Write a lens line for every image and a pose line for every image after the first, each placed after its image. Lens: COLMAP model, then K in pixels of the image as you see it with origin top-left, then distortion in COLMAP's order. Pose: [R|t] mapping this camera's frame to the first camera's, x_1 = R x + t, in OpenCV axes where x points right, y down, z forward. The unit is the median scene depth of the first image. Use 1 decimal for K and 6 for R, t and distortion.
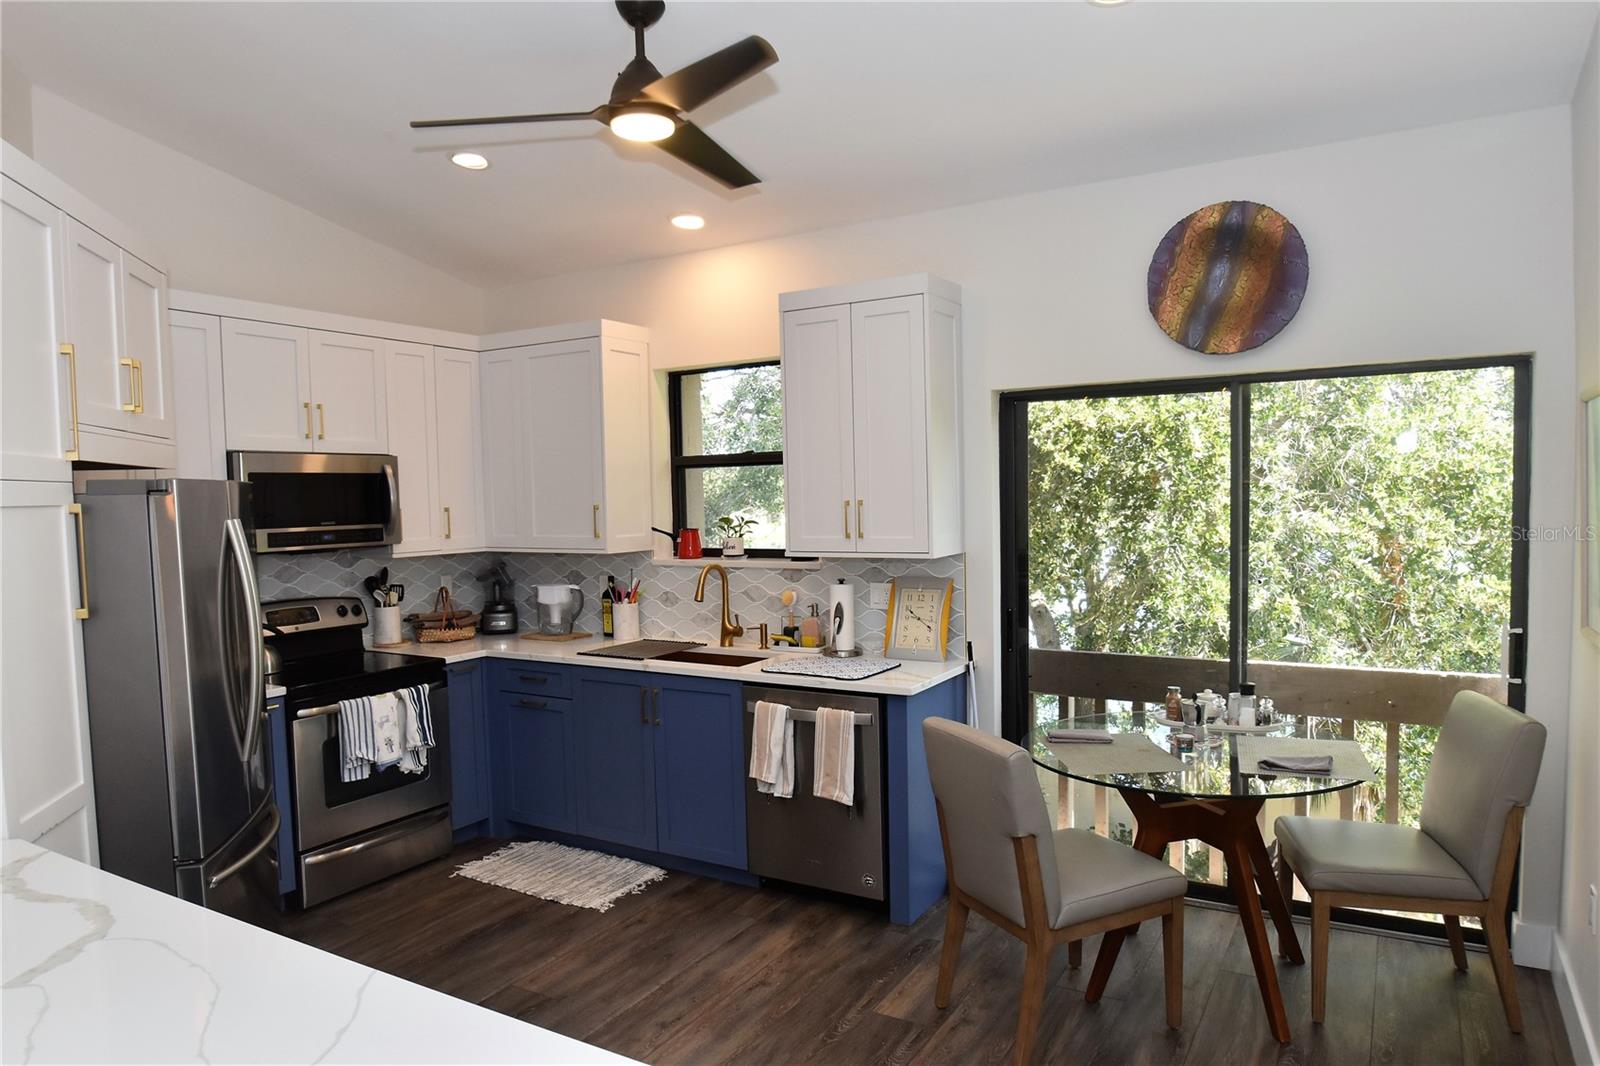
lens RADIAL K [[996.1, 0, 794.0], [0, 996.1, 535.0], [0, 0, 1]] dist [-0.022839, -0.004984]
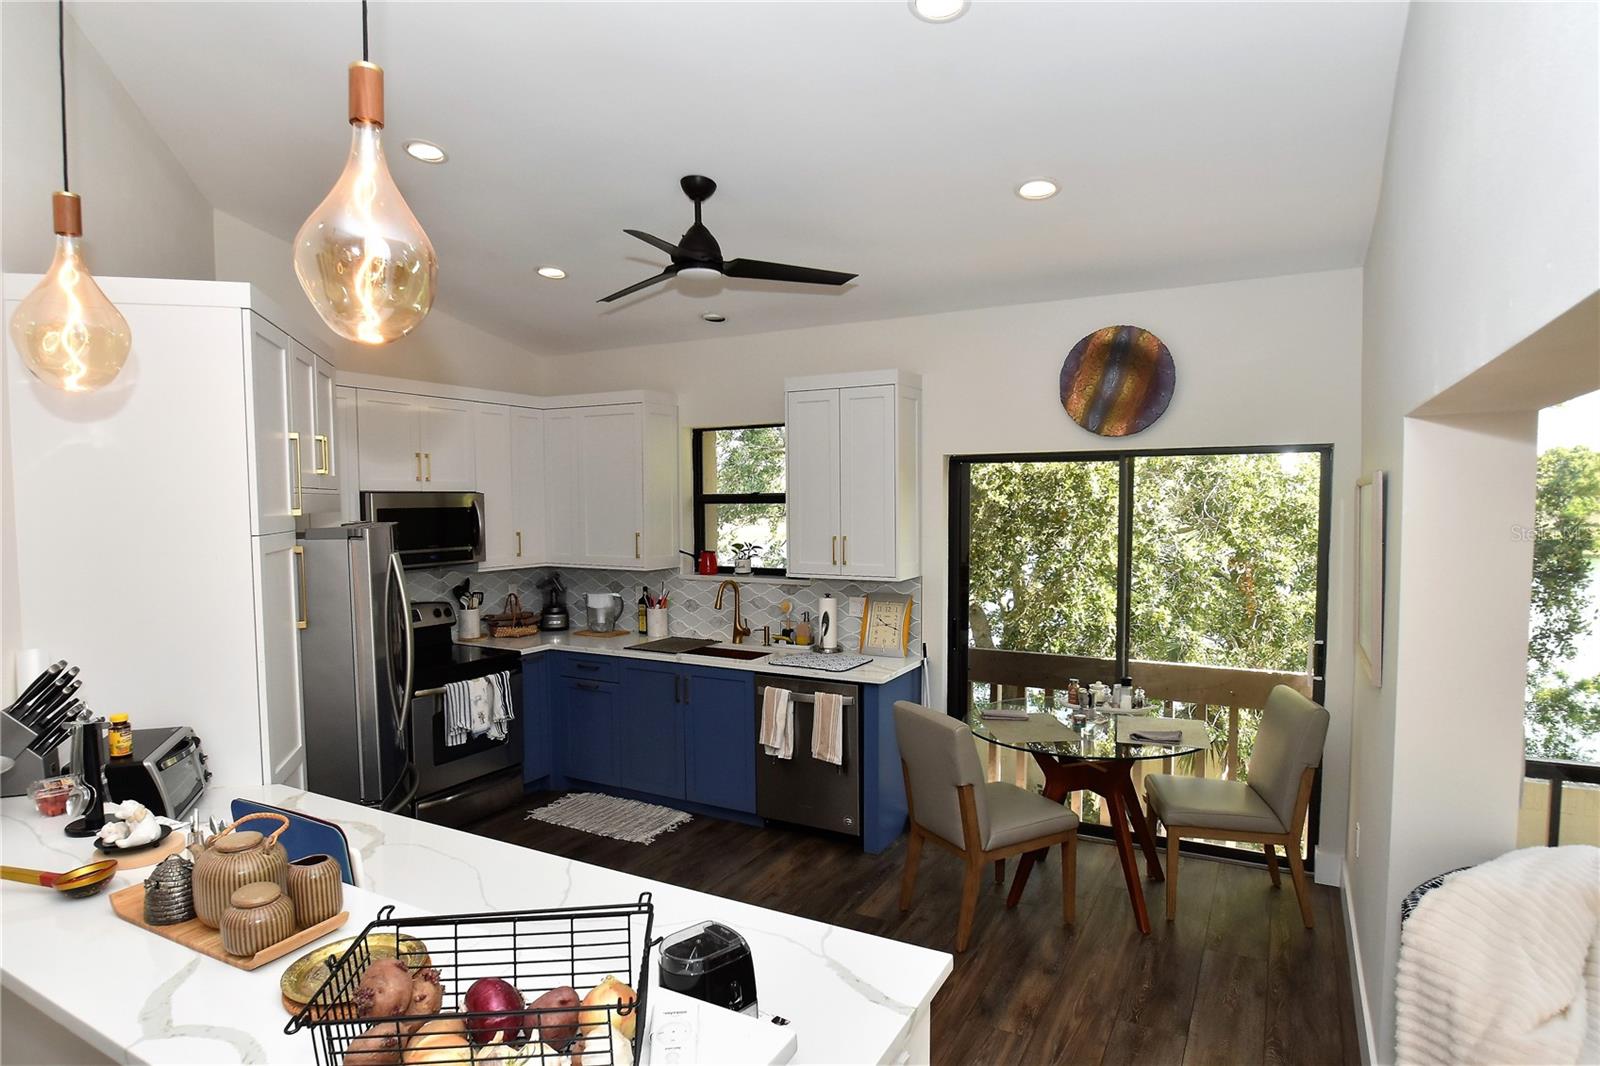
lens RADIAL K [[861.6, 0, 794.2], [0, 861.6, 538.9], [0, 0, 1]] dist [-0.012499, 0.000753]
pose [[0.999216, 0.014088, 0.037010, -0.045668], [-0.014196, 0.999896, 0.002653, -0.035420], [-0.036968, -0.003176, 0.999311, -0.158458]]
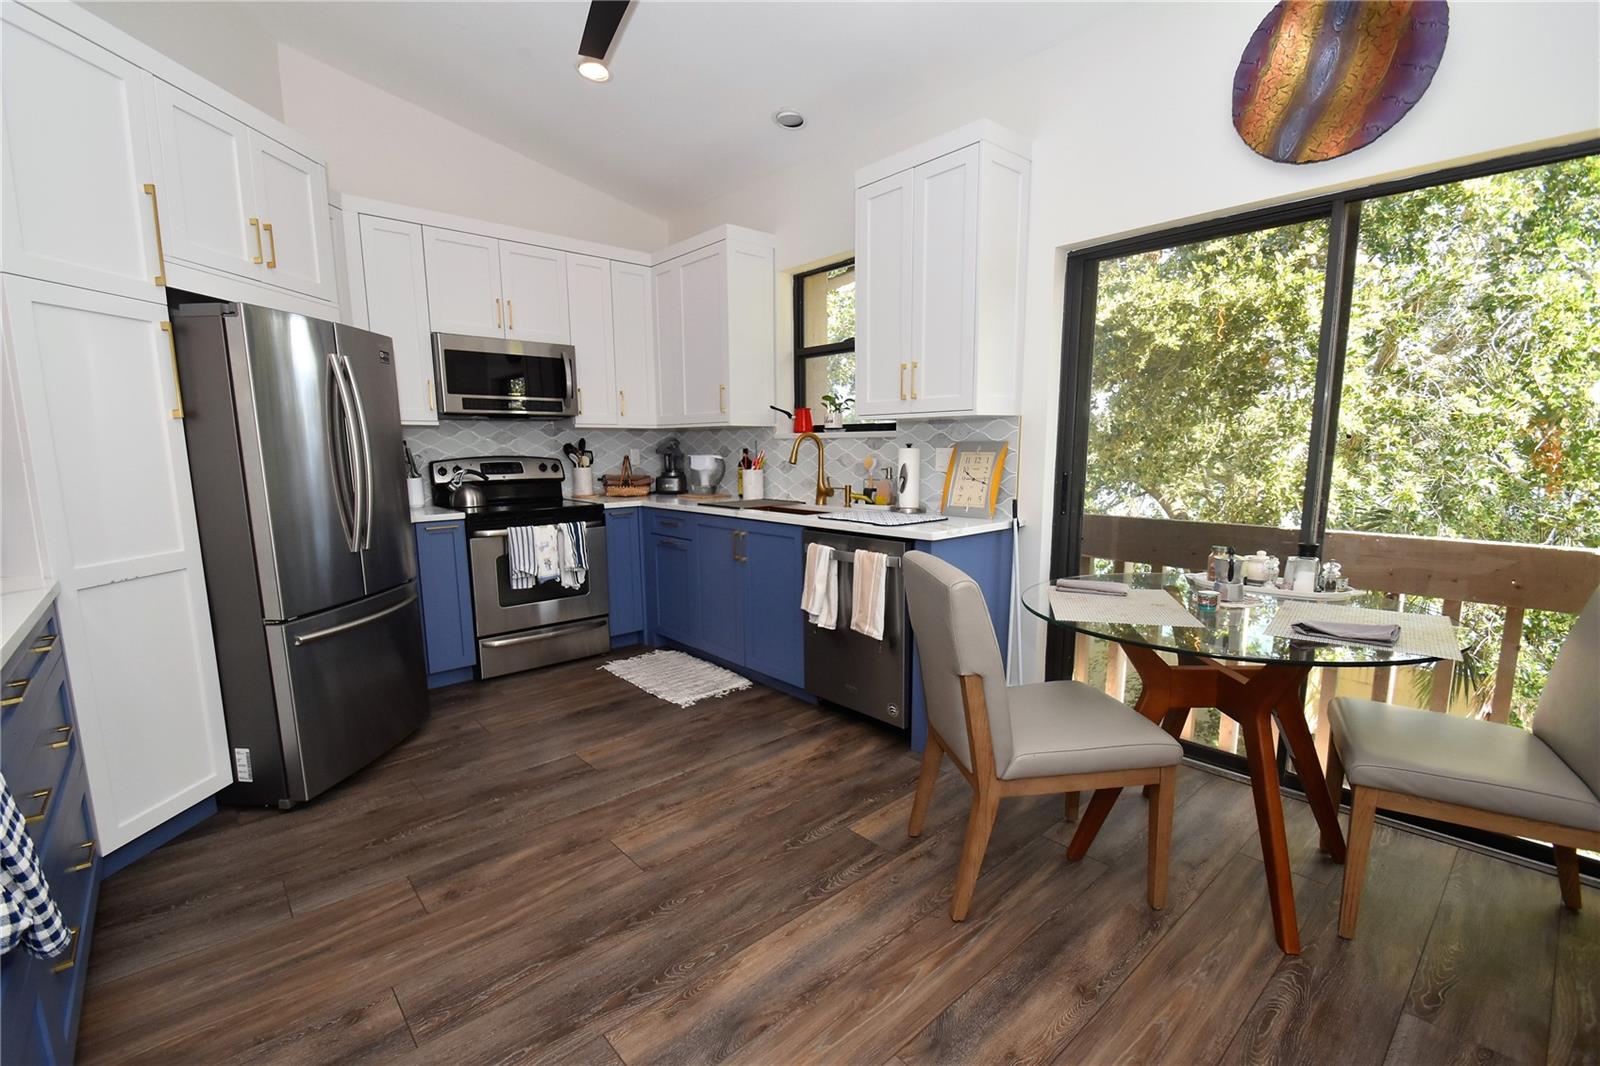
lens RADIAL K [[693.5, 0, 795.3], [0, 693.5, 542.2], [0, 0, 1]] dist [0.001364, -0.008518]
pose [[0.954662, 0.055511, -0.292472, 0.180564], [-0.023967, 0.993603, 0.110353, 0.081334], [0.296727, -0.098340, 0.949885, 0.253937]]
